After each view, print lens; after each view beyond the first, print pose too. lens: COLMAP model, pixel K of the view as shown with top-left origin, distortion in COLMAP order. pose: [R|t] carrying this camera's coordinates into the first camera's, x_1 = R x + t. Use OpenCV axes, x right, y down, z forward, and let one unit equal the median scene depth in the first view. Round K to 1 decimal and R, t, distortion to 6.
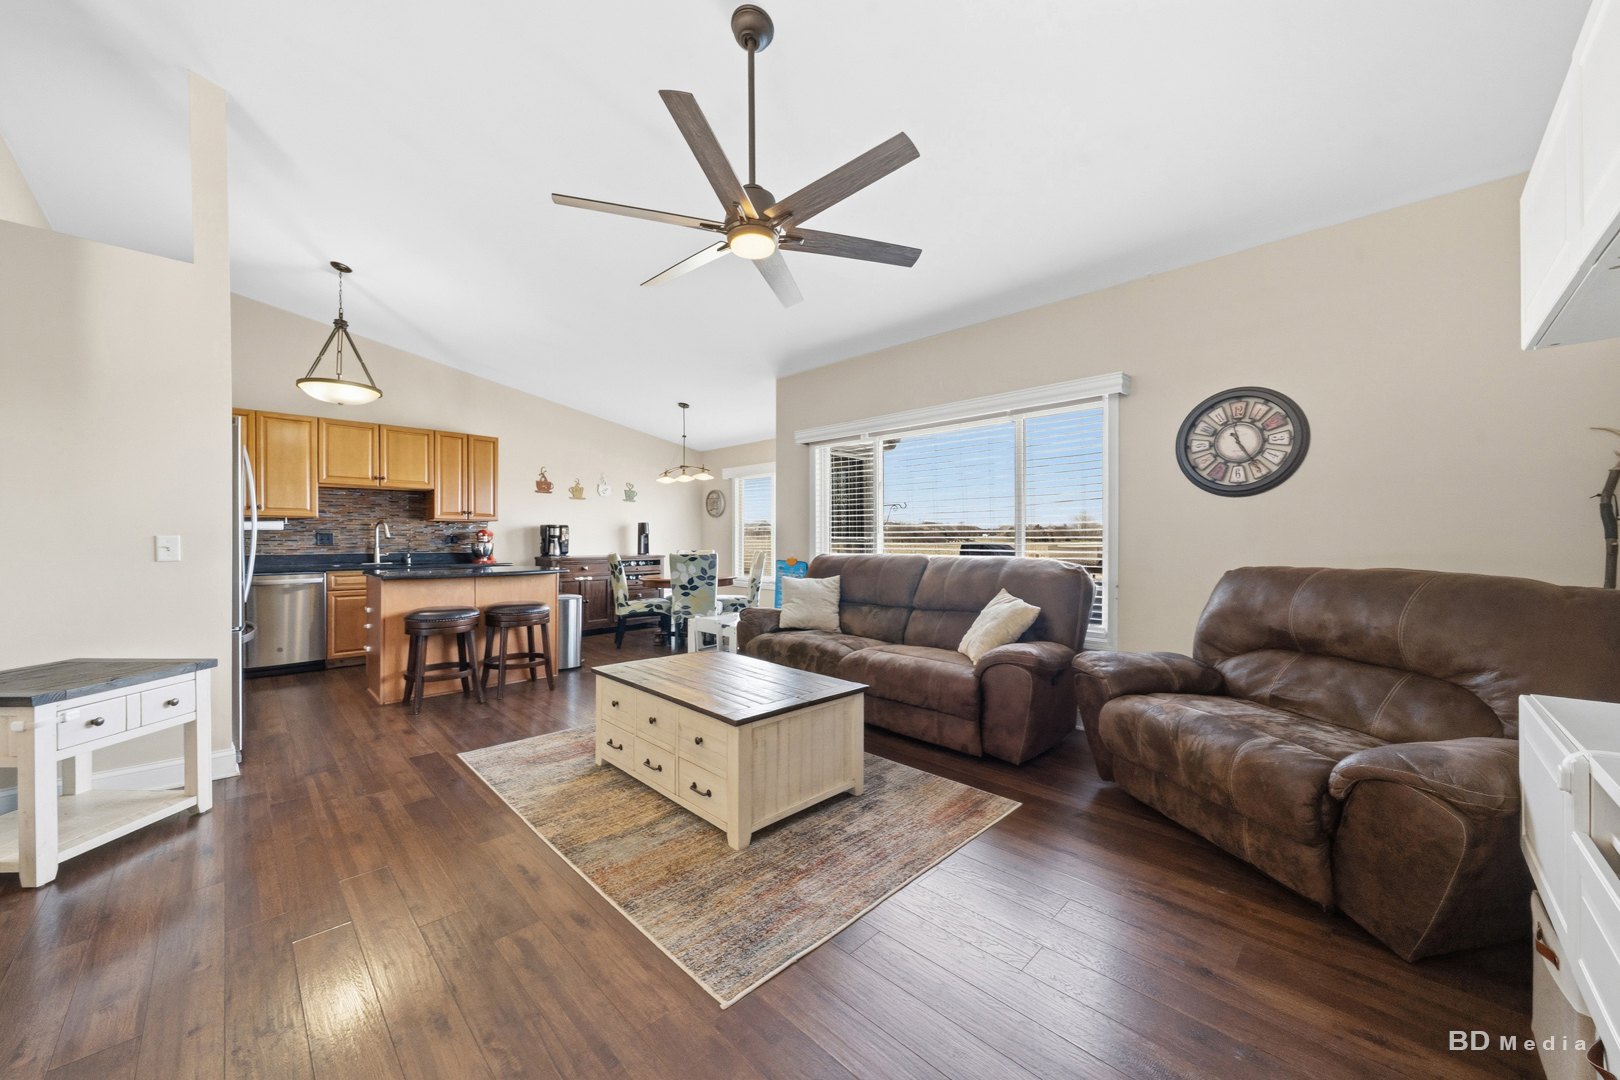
lens RADIAL K [[586.4, 0, 810.0], [0, 586.4, 540.0], [0, 0, 1]] dist [-0.000645, -0.000056]
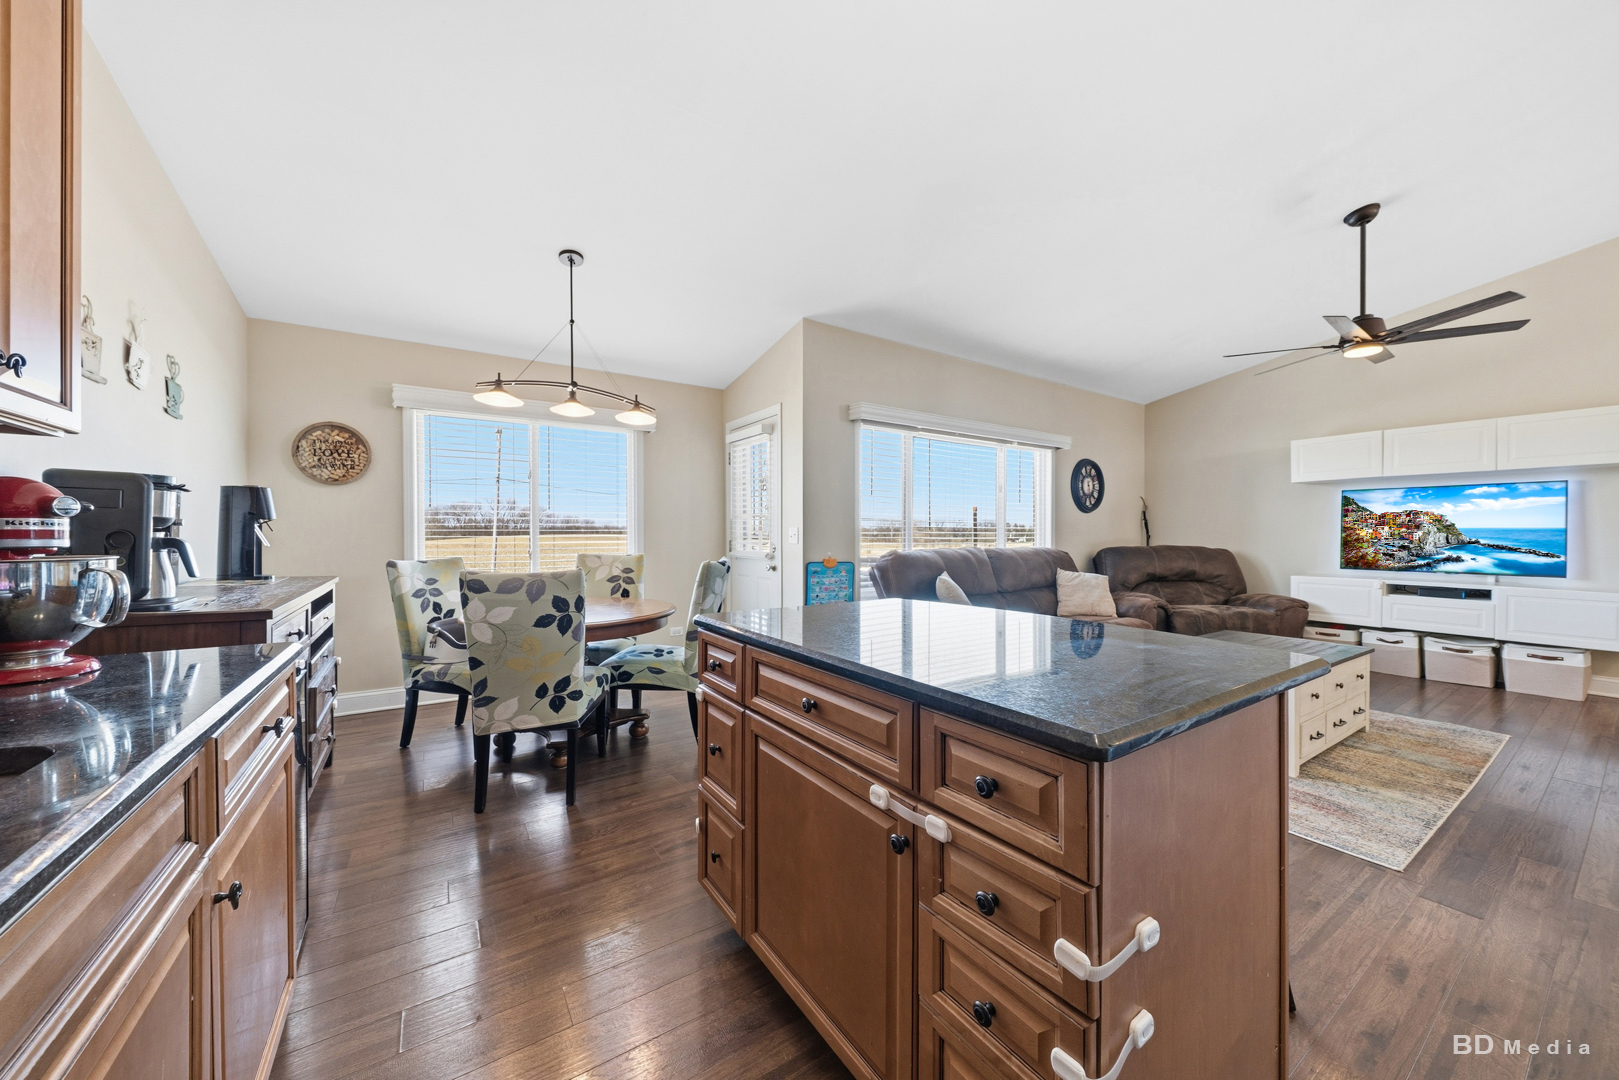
lens RADIAL K [[575.4, 0, 801.9], [0, 575.4, 532.5], [0, 0, 1]] dist [-0.000775, 0.000160]
pose [[0.196525, -0.001507, 0.980498, -1.052466], [0.002551, 0.999996, 0.001025, -0.006858], [-0.980495, 0.002300, 0.196528, 1.185475]]
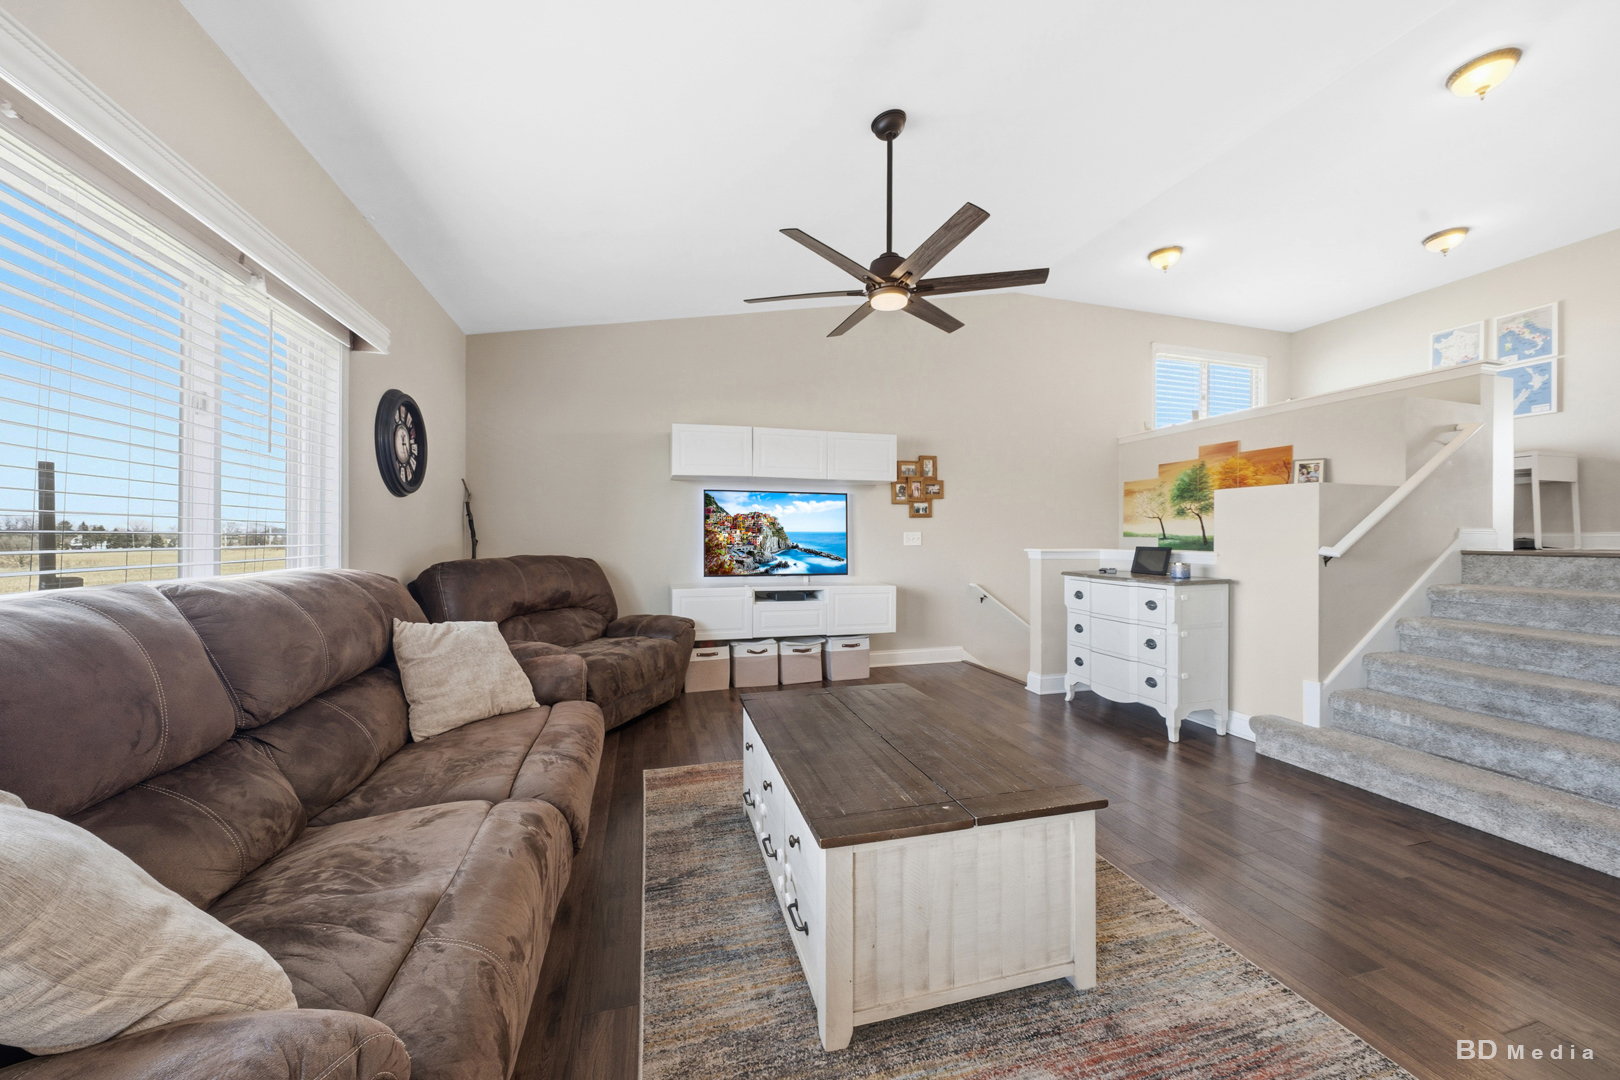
lens RADIAL K [[575.7, 0, 802.4], [0, 575.7, 532.5], [0, 0, 1]] dist [-0.000775, 0.000160]
pose [[-0.871028, 0.002893, 0.491225, -0.288863], [-0.000390, 0.999978, -0.006581, -0.001455], [-0.491233, -0.005924, -0.871008, 1.158385]]
